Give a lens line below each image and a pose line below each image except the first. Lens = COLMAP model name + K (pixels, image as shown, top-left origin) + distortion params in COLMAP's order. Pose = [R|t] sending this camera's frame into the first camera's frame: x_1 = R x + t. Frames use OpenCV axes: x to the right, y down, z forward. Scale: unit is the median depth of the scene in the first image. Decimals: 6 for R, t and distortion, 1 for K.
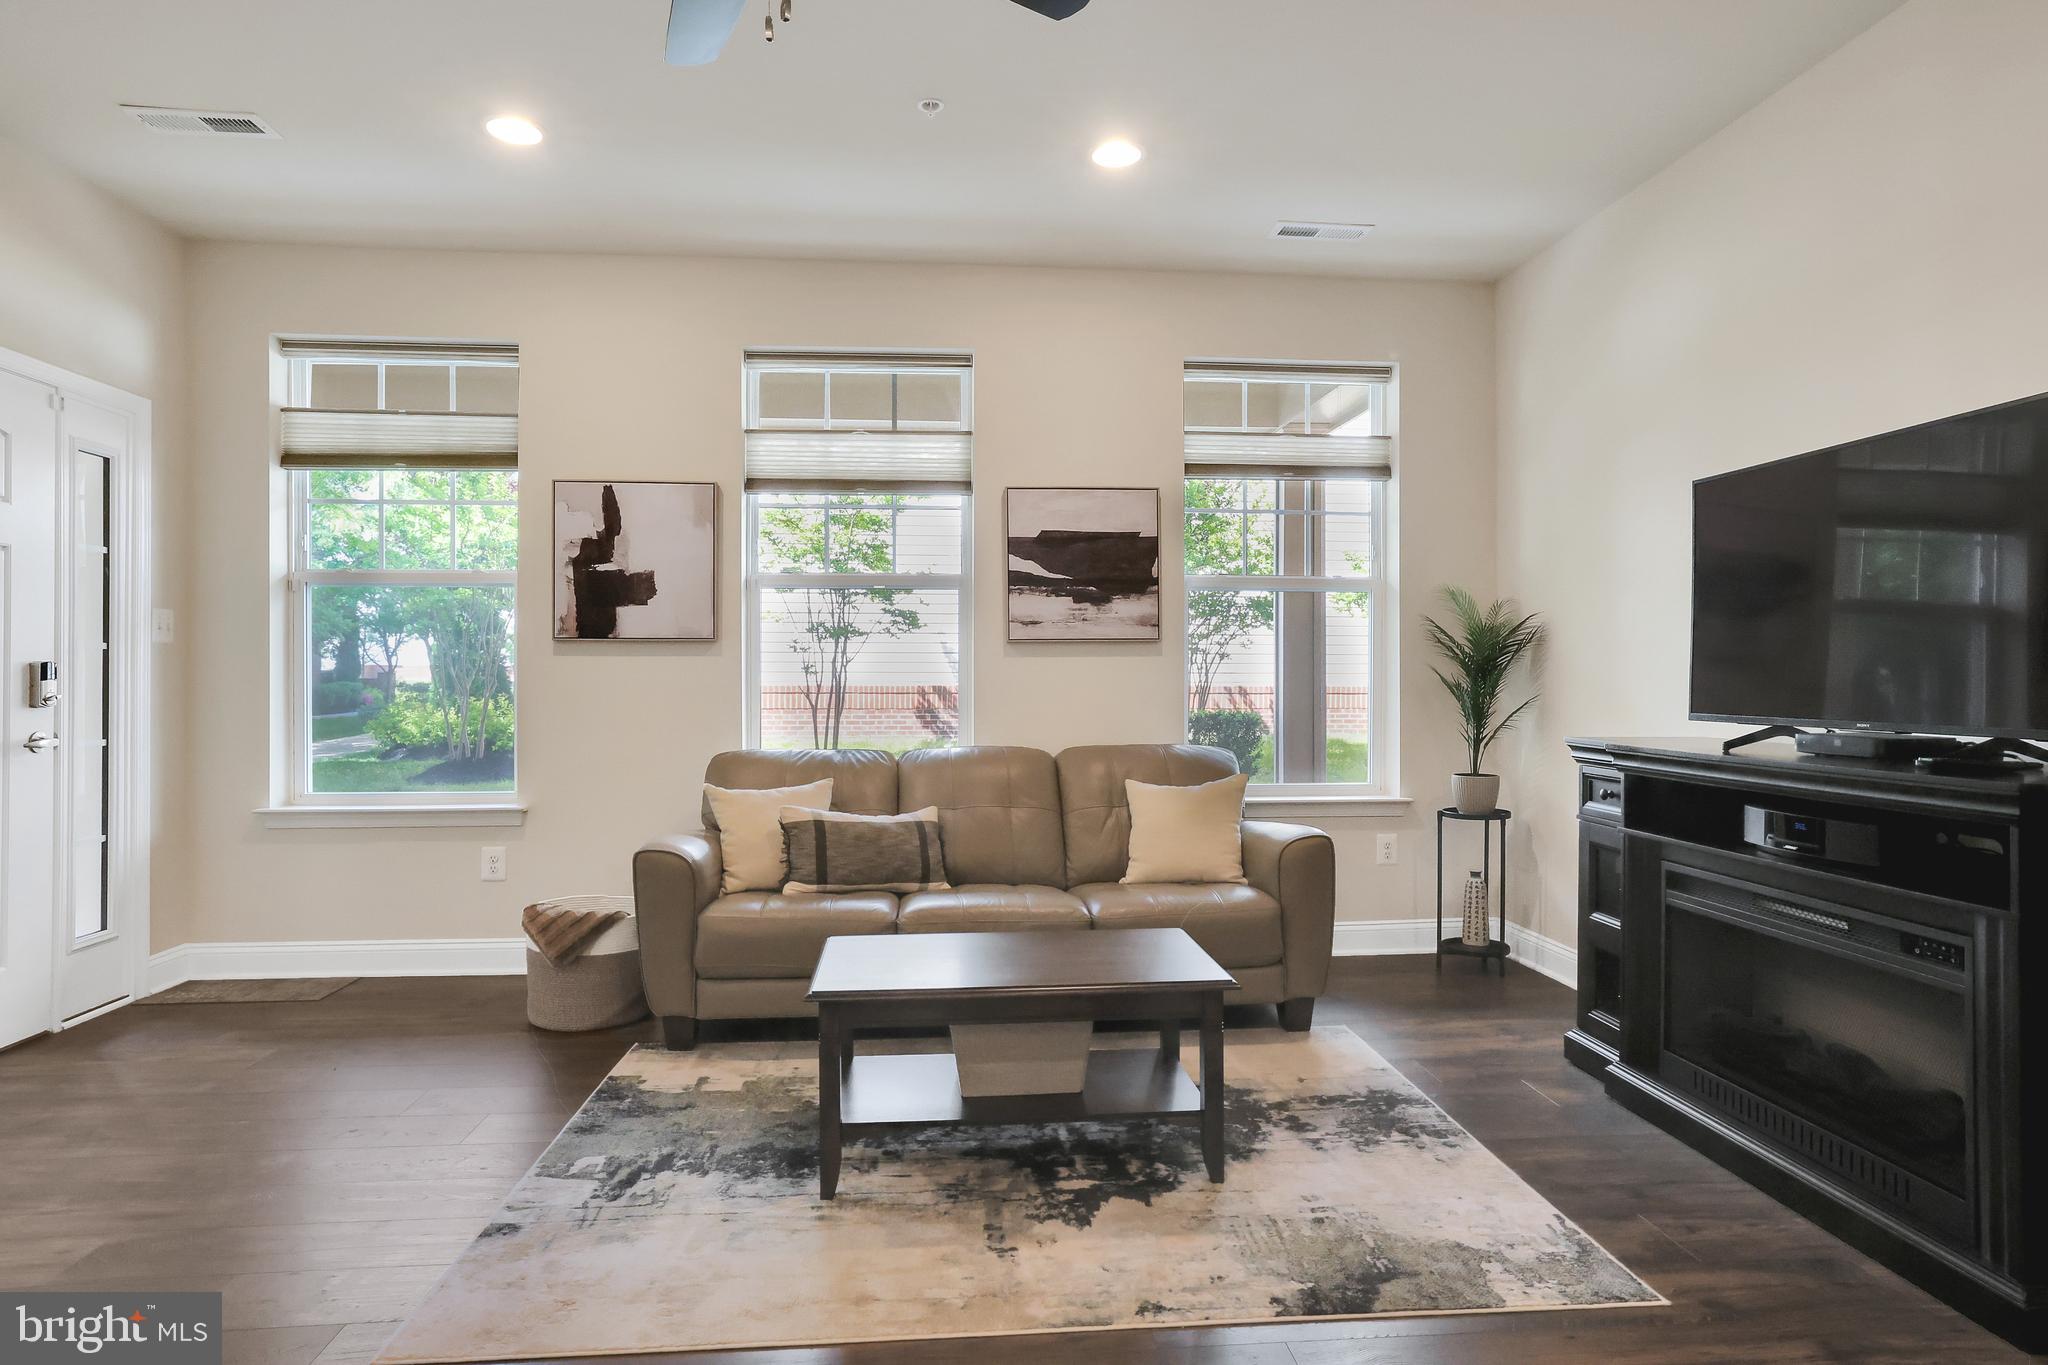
lens RADIAL K [[1115.7, 0, 1018.4], [0, 1115.7, 678.7], [0, 0, 1]] dist [-0.037712, 0.029104]
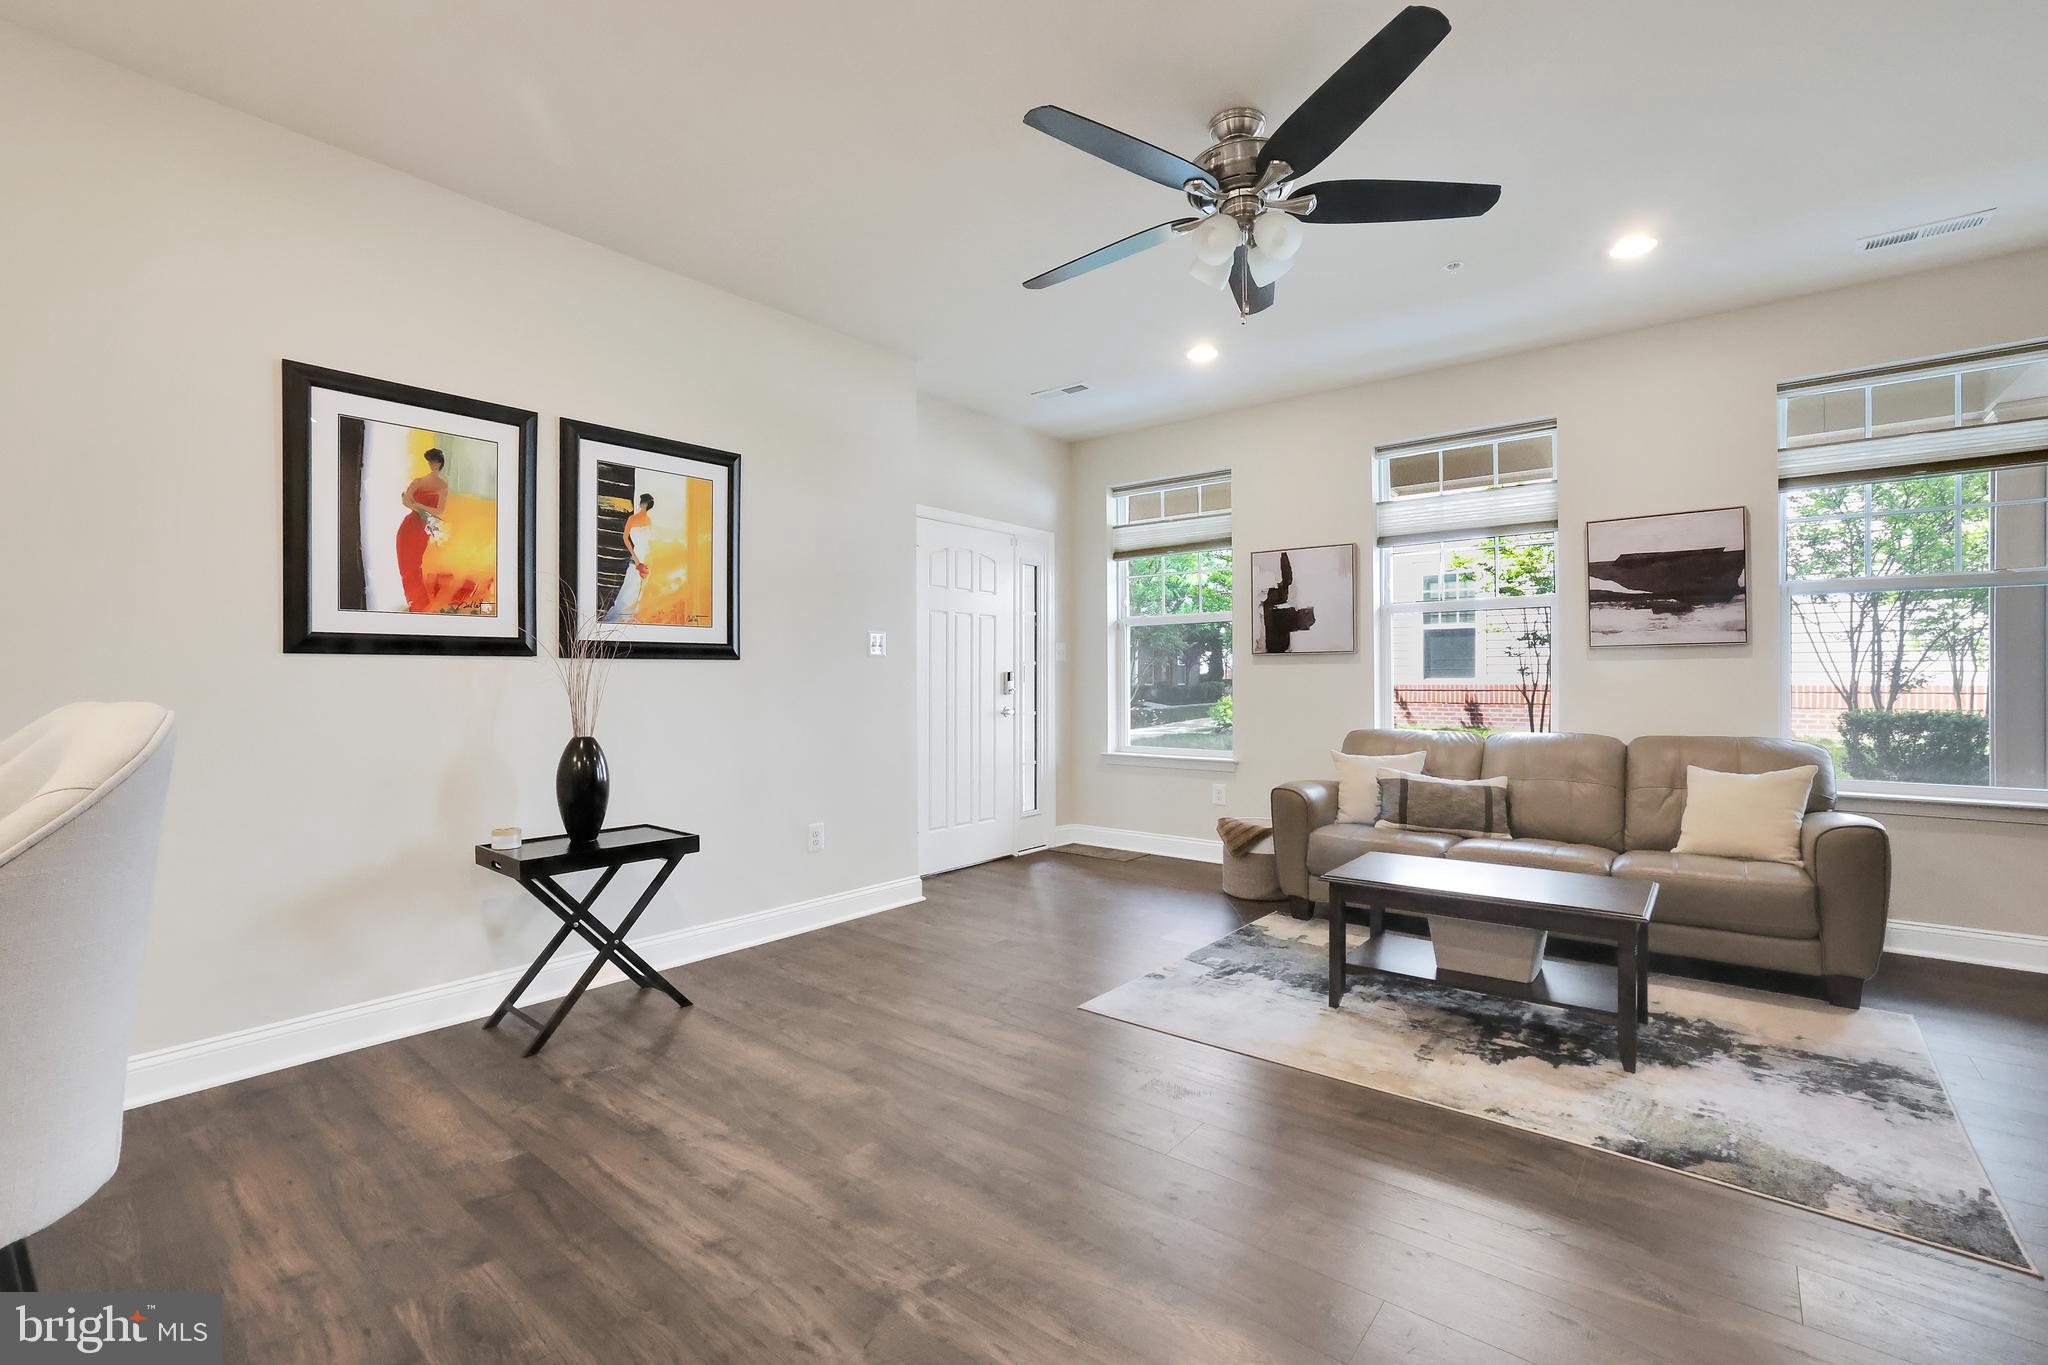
lens RADIAL K [[885.0, 0, 1033.4], [0, 885.0, 680.7], [0, 0, 1]] dist [-0.050172, 0.018954]
pose [[0.723271, -0.001756, -0.690562, 0.244453], [0.002874, 0.999996, 0.000467, 0.000233], [0.690559, -0.002322, 0.723273, -0.128472]]
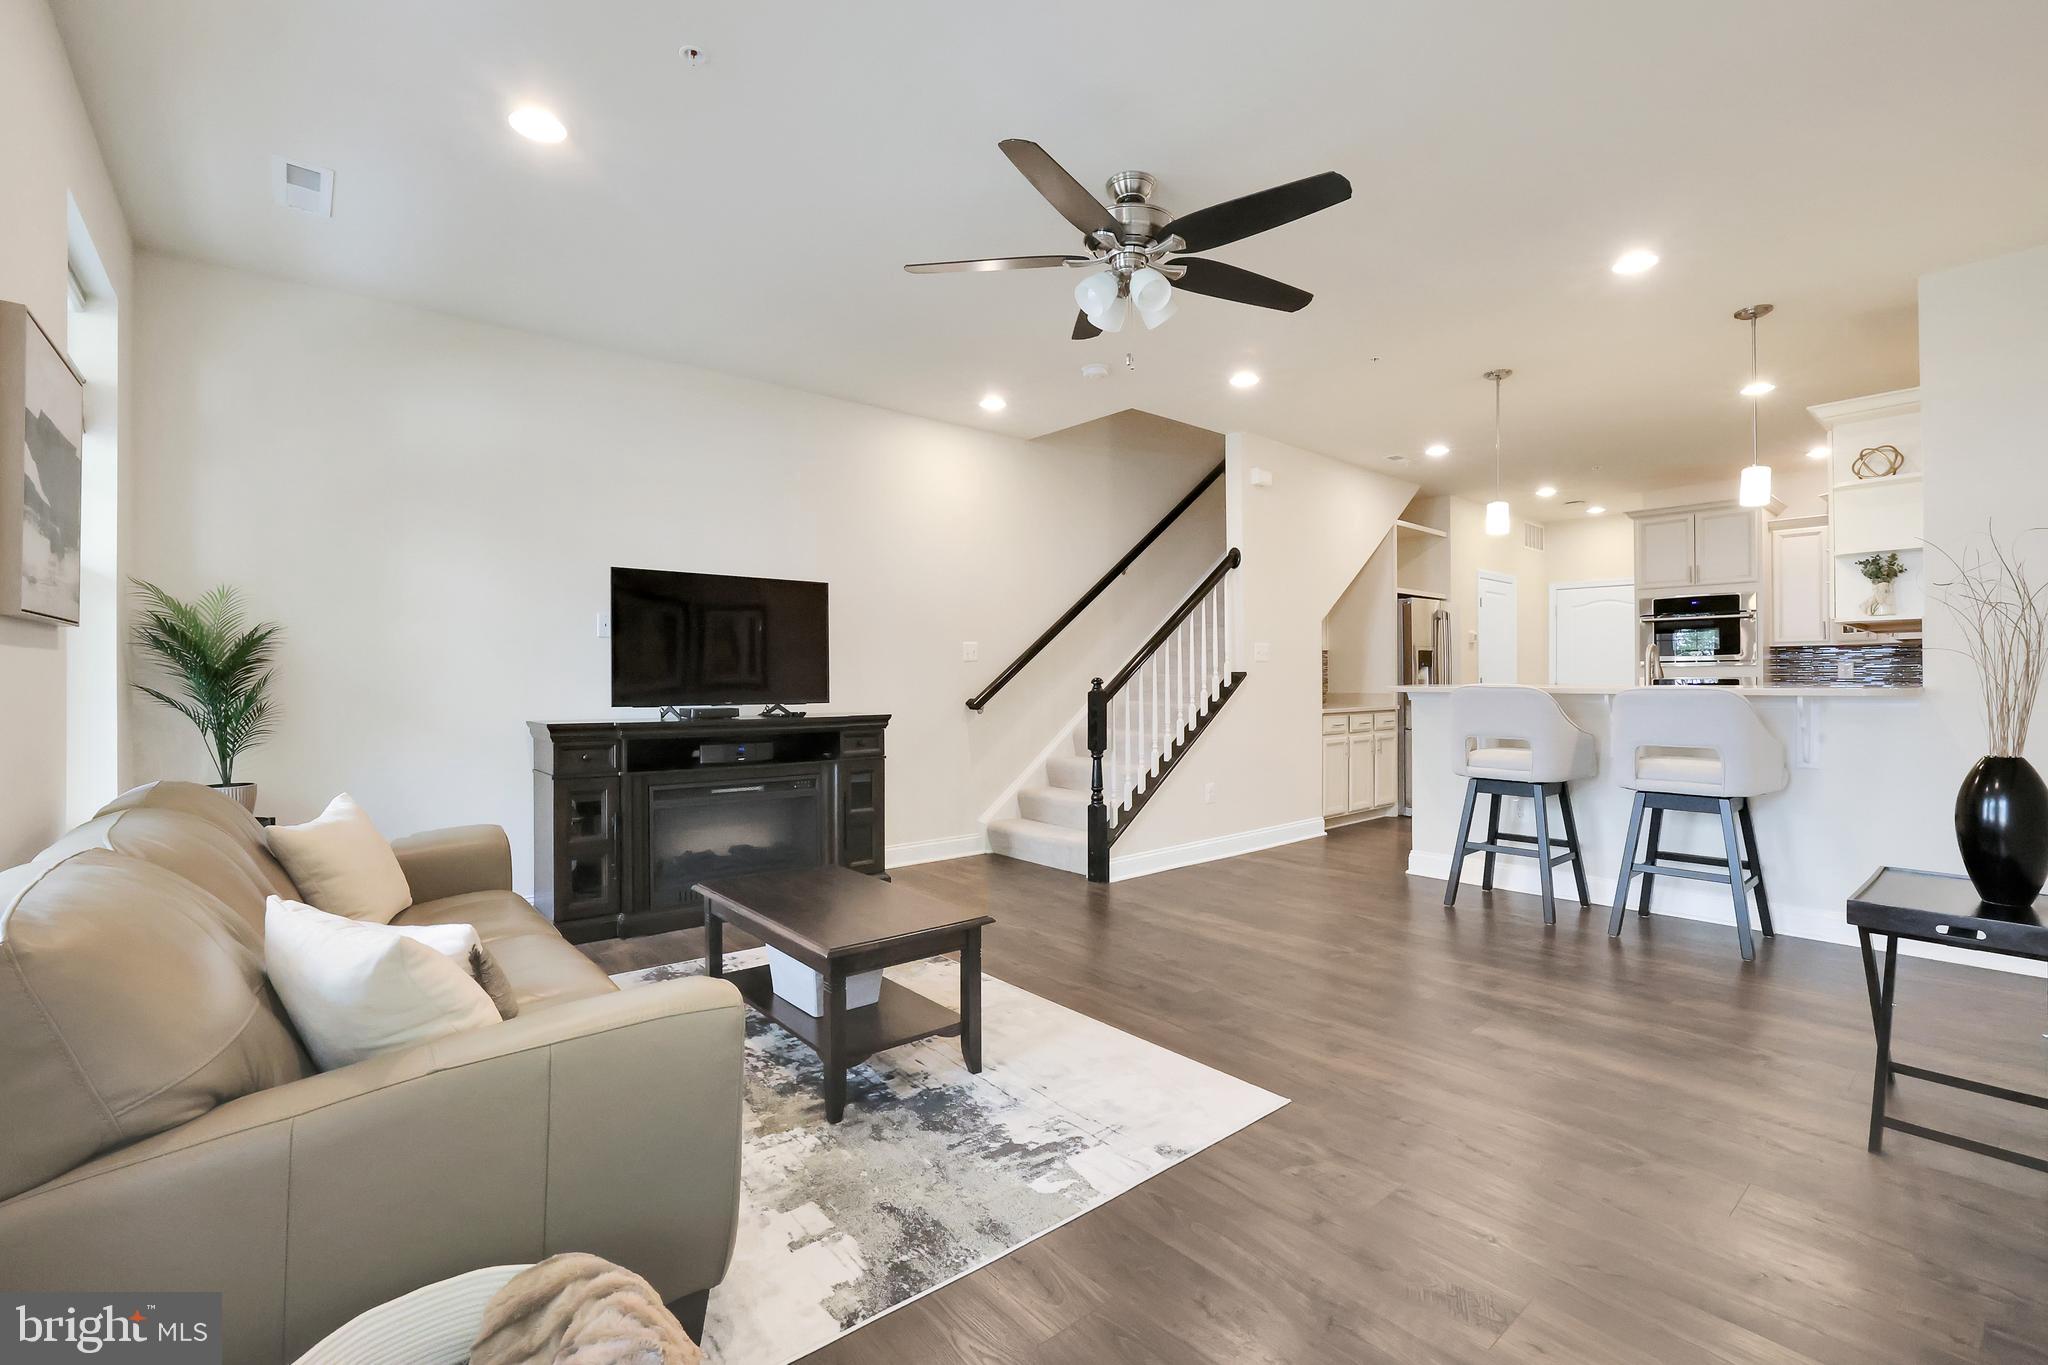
lens RADIAL K [[886.0, 0, 1020.6], [0, 886.0, 679.4], [0, 0, 1]] dist [-0.054181, 0.018847]
pose [[-0.567131, 0.001945, 0.823625, -0.689291], [0.003460, 0.999994, 0.000022, -0.002998], [-0.823620, 0.002862, -0.567134, 0.996267]]
